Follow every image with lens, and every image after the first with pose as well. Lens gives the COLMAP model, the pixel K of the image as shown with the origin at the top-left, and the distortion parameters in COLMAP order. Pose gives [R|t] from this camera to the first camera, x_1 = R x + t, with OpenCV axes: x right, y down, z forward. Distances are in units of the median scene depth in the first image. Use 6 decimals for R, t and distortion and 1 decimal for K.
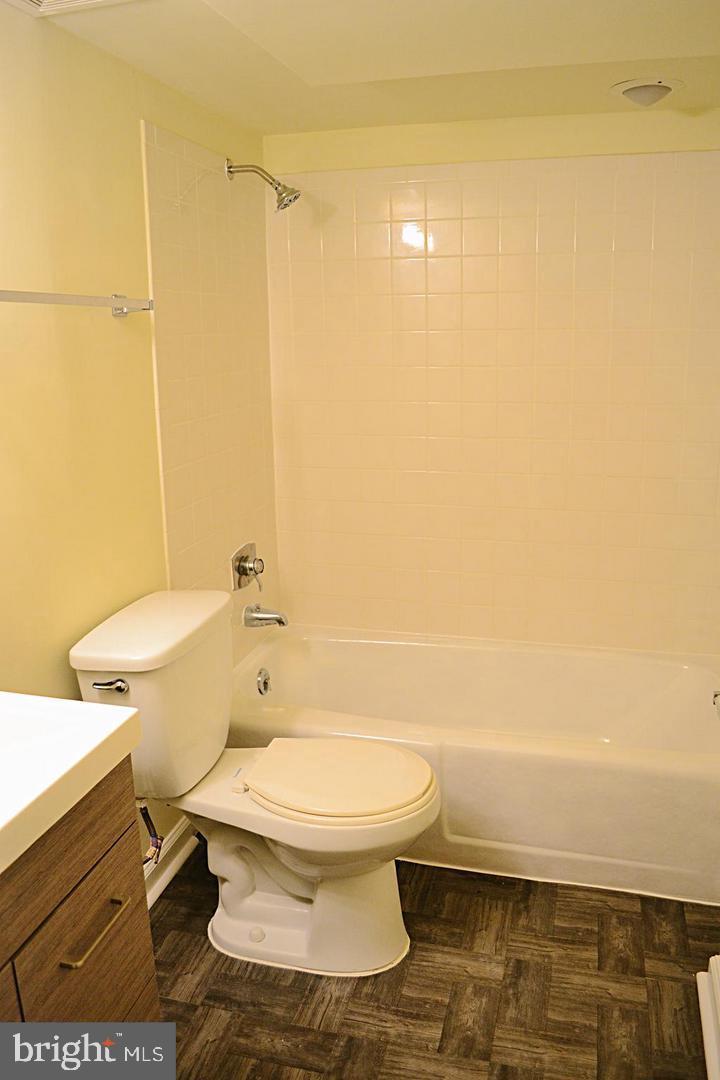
lens RADIAL K [[862.9, 0, 360.6], [0, 862.9, 541.7], [0, 0, 1]] dist [-0.090042, 0.023592]
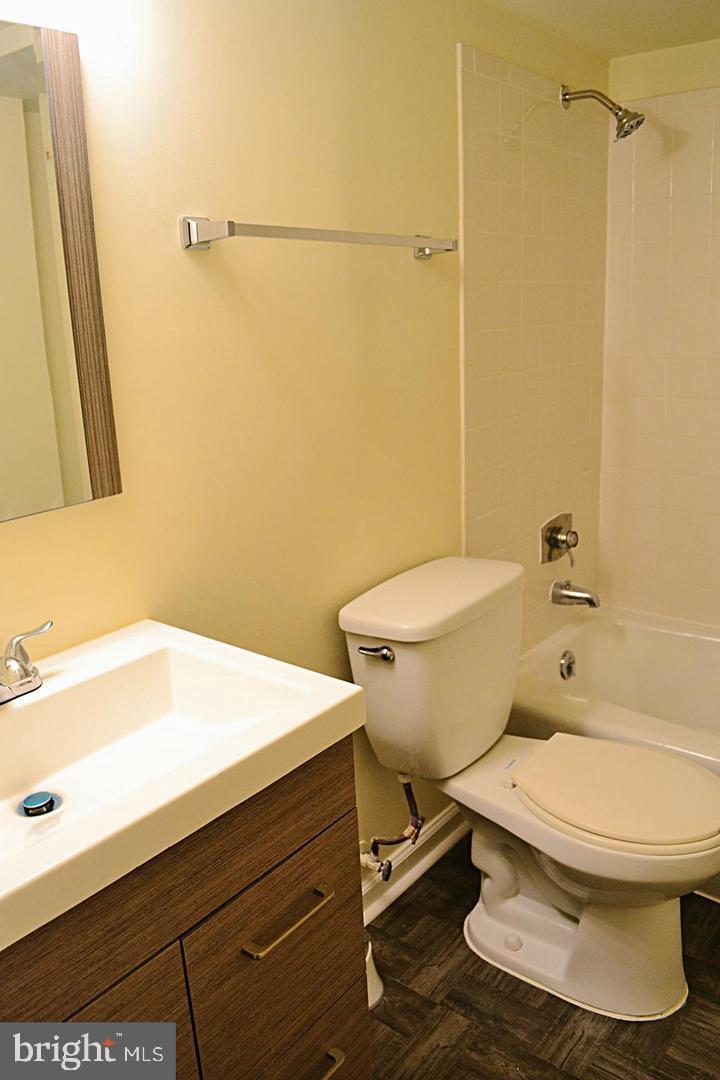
lens RADIAL K [[862.9, 0, 358.5], [0, 862.9, 536.8], [0, 0, 1]] dist [-0.090042, 0.023592]
pose [[0.913800, 0.088141, -0.396485, 0.048608], [-0.074372, 0.995976, 0.050003, -0.003844], [0.399297, -0.016205, 0.916678, 0.110323]]
